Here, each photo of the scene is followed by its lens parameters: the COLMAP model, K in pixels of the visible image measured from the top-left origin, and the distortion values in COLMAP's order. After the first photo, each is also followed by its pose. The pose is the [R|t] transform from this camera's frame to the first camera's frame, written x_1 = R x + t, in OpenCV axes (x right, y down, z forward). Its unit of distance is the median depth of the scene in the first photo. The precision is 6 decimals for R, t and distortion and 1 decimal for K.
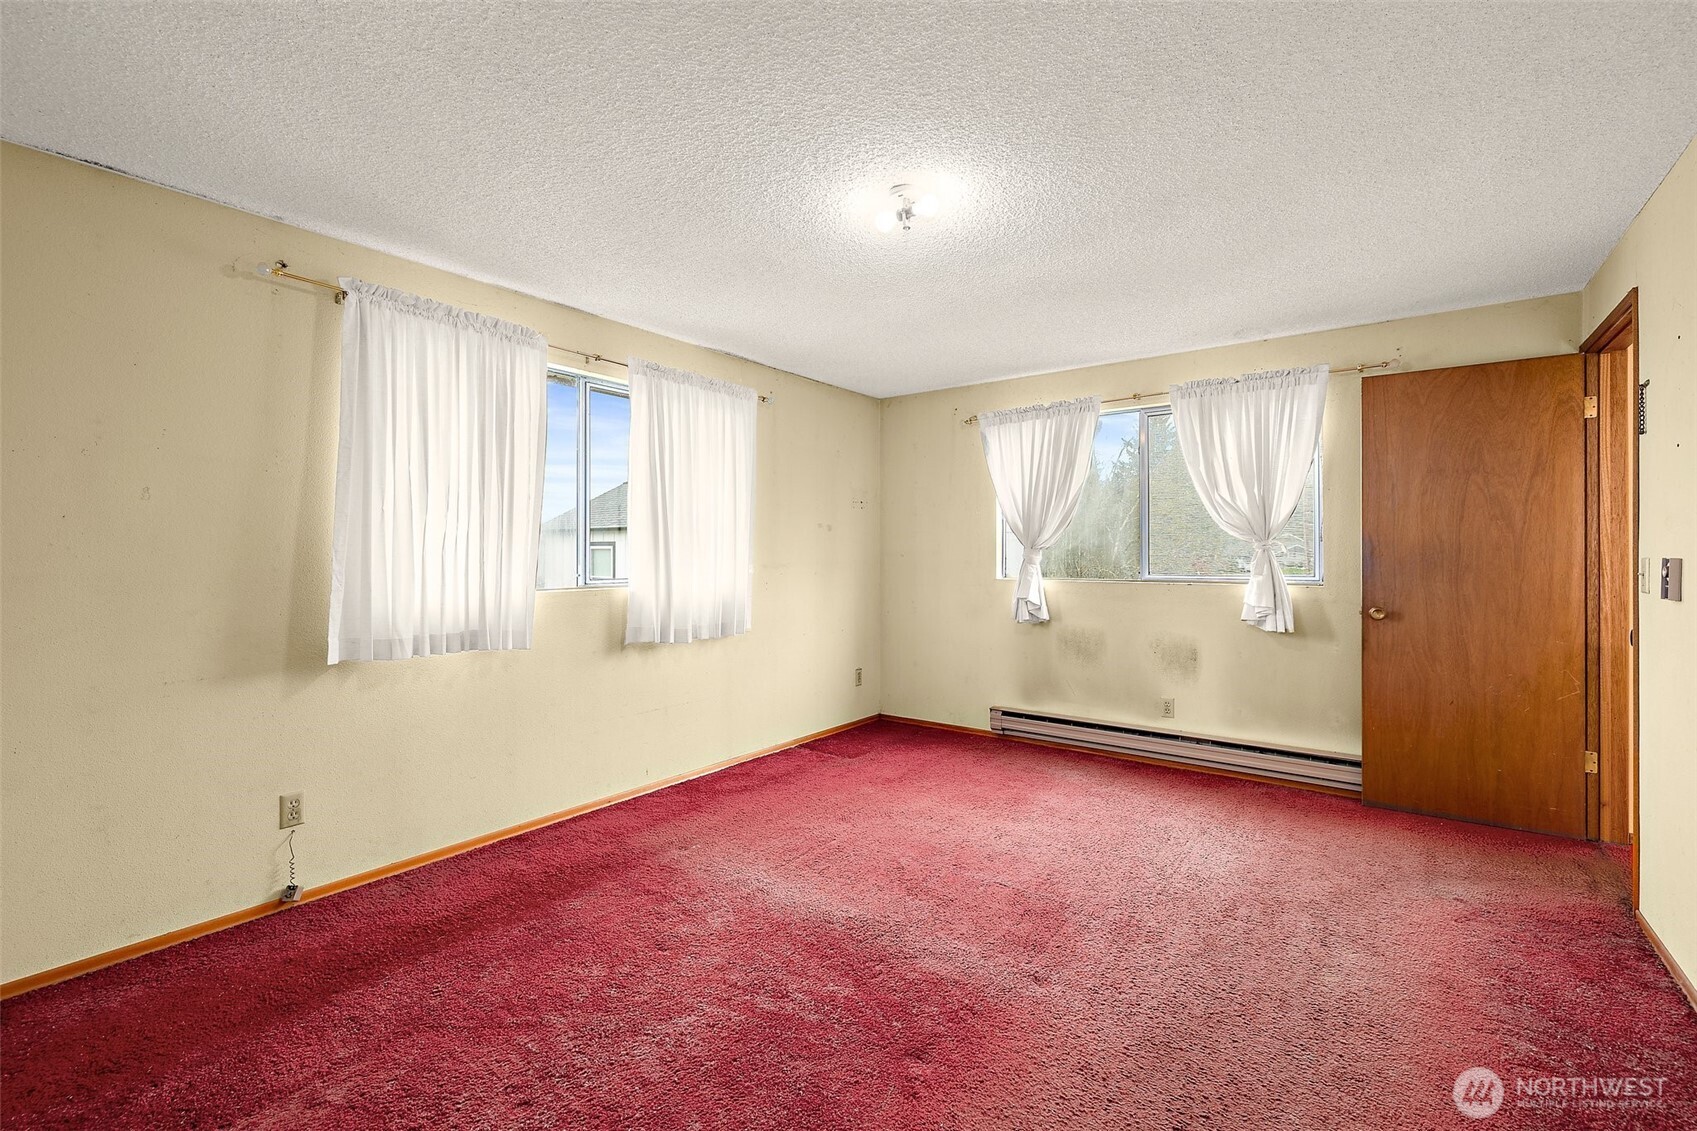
lens RADIAL K [[713.1, 0, 843.1], [0, 713.1, 563.2], [0, 0, 1]] dist [-0.000528, 0.000298]
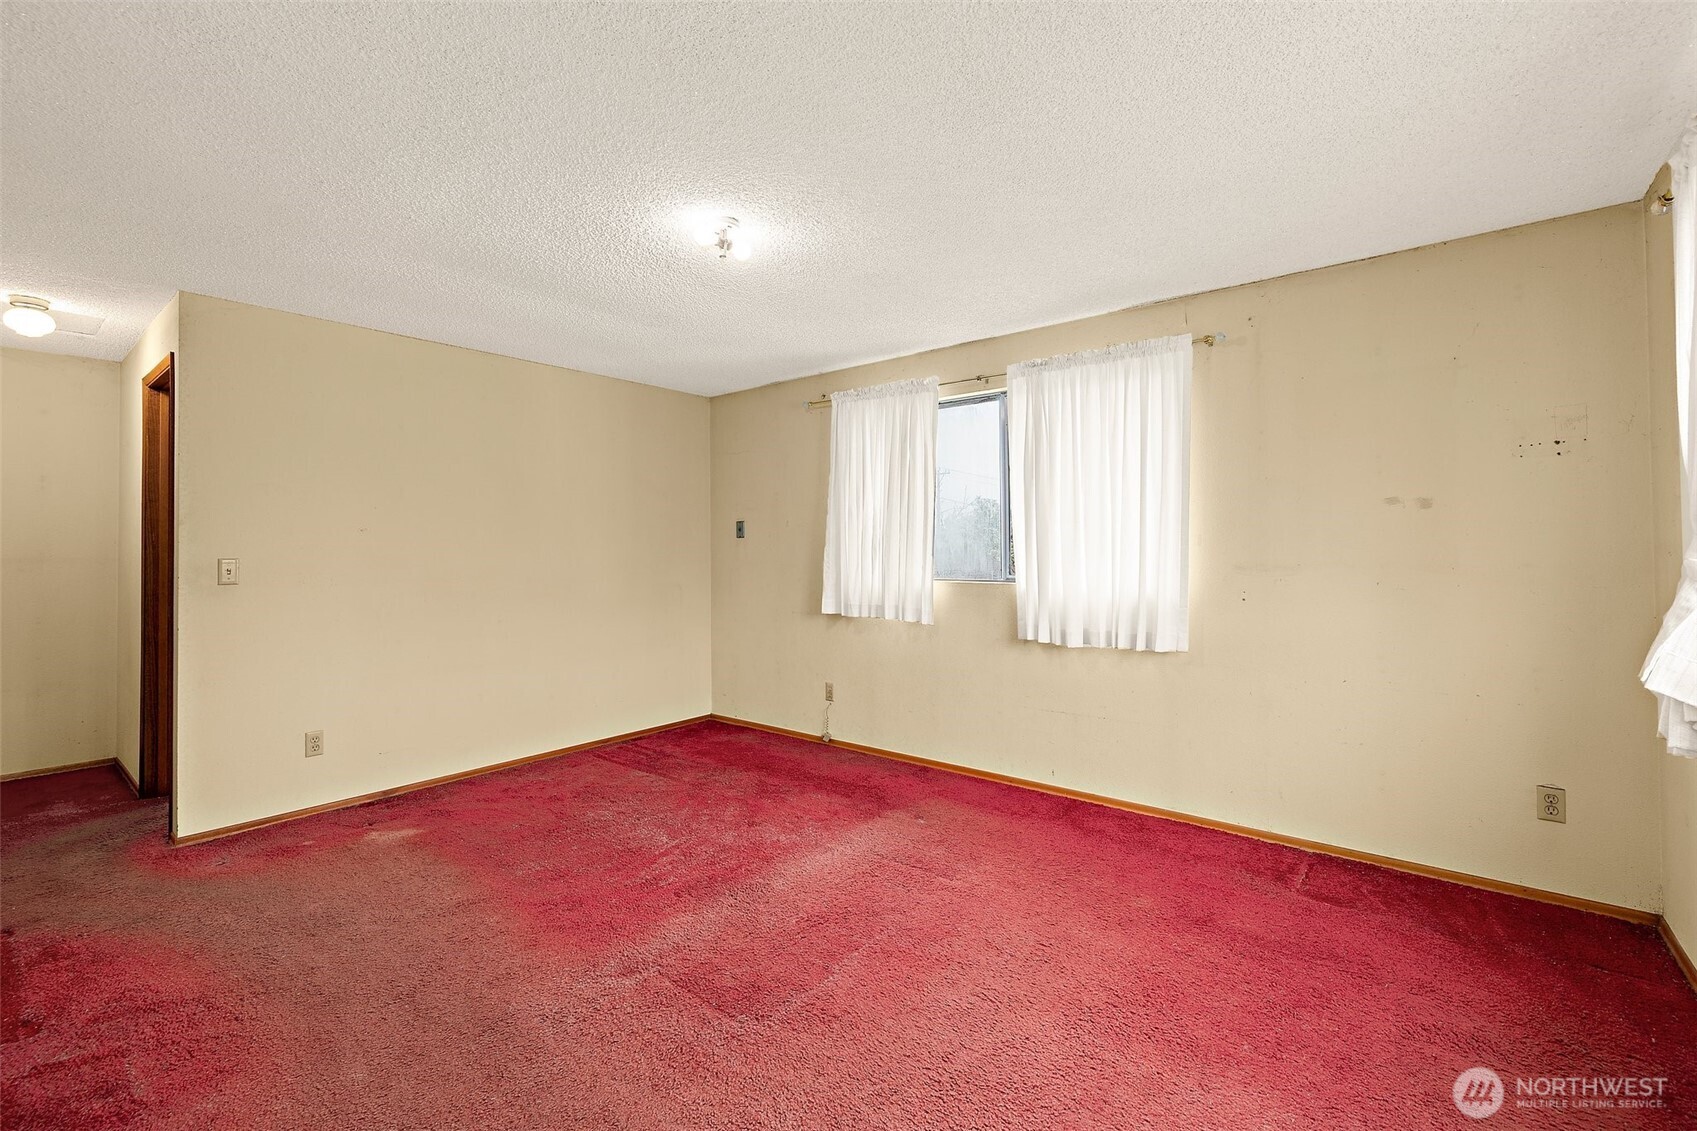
lens RADIAL K [[713.1, 0, 843.5], [0, 713.1, 550.9], [0, 0, 1]] dist [-0.000528, 0.000298]
pose [[-0.026640, 0.007666, -0.999616, 0.775932], [-0.002345, 0.999967, 0.007731, -0.022290], [0.999642, 0.002550, -0.026621, 0.797635]]
